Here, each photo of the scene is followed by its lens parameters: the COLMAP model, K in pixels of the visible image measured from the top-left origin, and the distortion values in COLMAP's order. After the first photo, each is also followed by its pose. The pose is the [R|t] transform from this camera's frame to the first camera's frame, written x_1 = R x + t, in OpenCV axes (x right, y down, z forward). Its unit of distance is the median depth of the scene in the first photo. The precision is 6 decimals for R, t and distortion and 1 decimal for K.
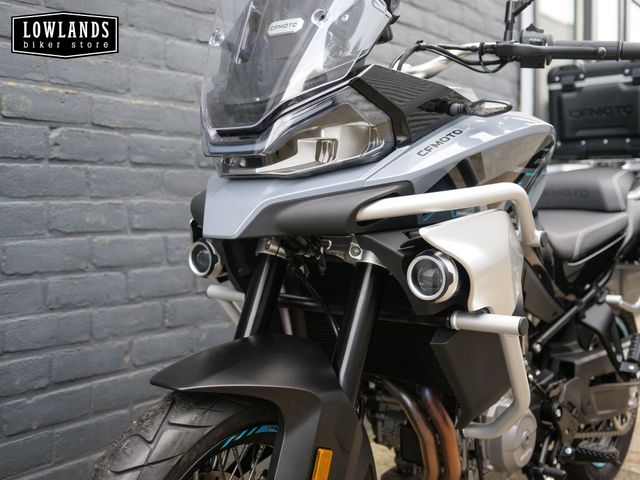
lens RADIAL K [[734.4, 0, 324.0], [0, 734.4, 239.0], [0, 0, 1]] dist [-0.003005, 0.000000]
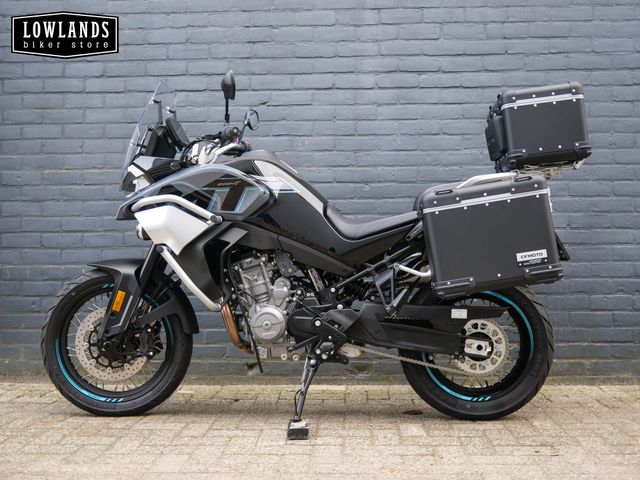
lens RADIAL K [[734.4, 0, 318.3], [0, 734.4, 241.4], [0, 0, 1]] dist [-0.003005, 0.000000]
pose [[0.570109, -0.018704, -0.821356, 1.694667], [-0.041309, 0.997824, -0.051396, 0.125565], [0.820530, 0.063230, 0.568096, -0.009385]]
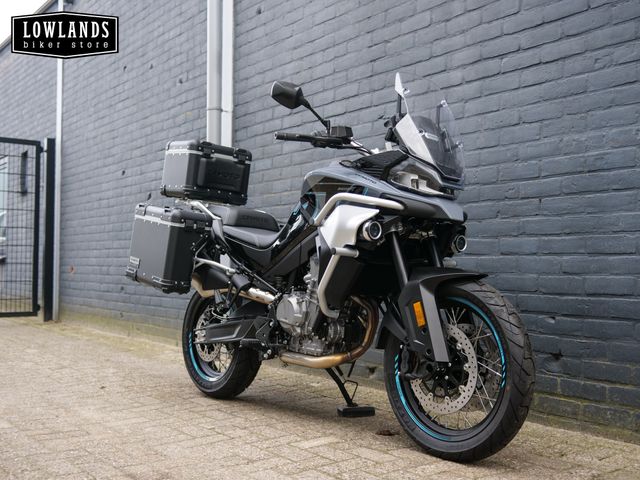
lens RADIAL K [[734.4, 0, 316.3], [0, 734.4, 244.0], [0, 0, 1]] dist [-0.003005, 0.000000]
pose [[-0.281255, -0.022340, -0.959373, 2.033454], [-0.055490, 0.998435, -0.006982, 0.024519], [0.958028, 0.051272, -0.282054, 1.559146]]
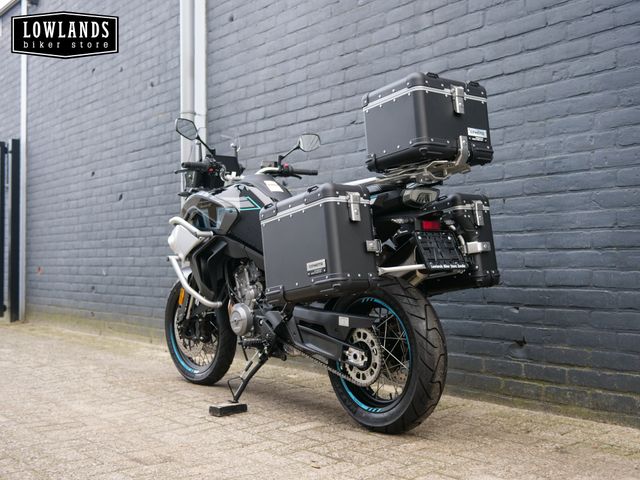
lens RADIAL K [[734.4, 0, 317.6], [0, 734.4, 241.5], [0, 0, 1]] dist [-0.003005, 0.000000]
pose [[-0.220009, -0.020412, -0.975284, 2.172509], [-0.045509, 0.998907, -0.010640, 0.027506], [0.974436, 0.042044, -0.220697, 1.523909]]
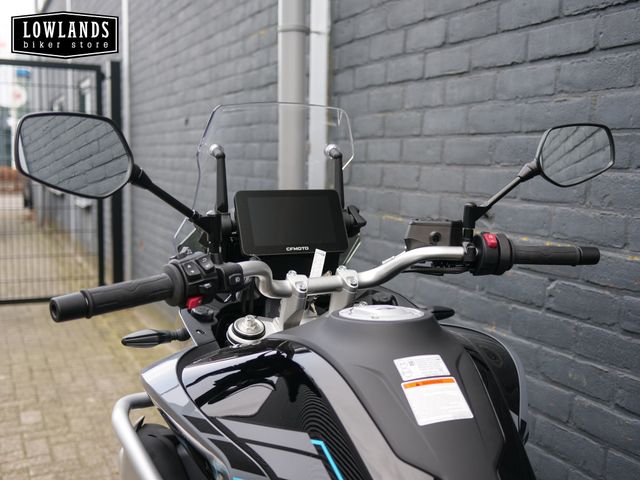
lens RADIAL K [[734.4, 0, 322.6], [0, 734.4, 241.4], [0, 0, 1]] dist [-0.003005, 0.000000]
pose [[-0.466097, 0.099137, -0.879162, 0.646345], [-0.059712, 0.987912, 0.143056, -0.309606], [0.882716, 0.119174, -0.454543, 1.087462]]
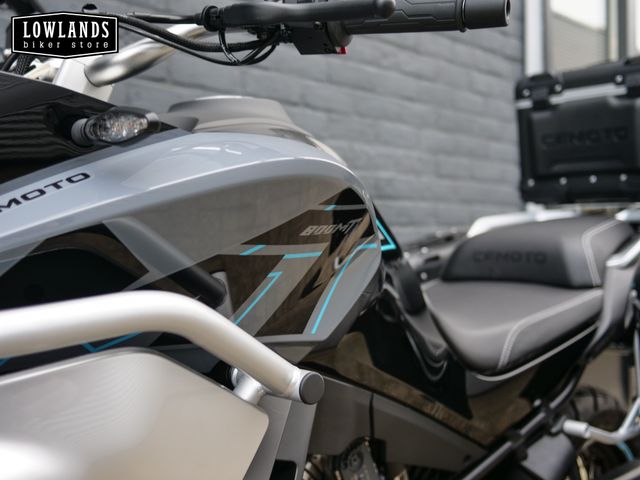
lens RADIAL K [[734.4, 0, 317.2], [0, 734.4, 238.6], [0, 0, 1]] dist [-0.003005, 0.000000]
pose [[0.994249, 0.000343, -0.107092, 0.259504], [-0.005042, 0.999036, -0.043606, -0.057972], [0.106973, 0.043896, 0.993292, 0.363914]]
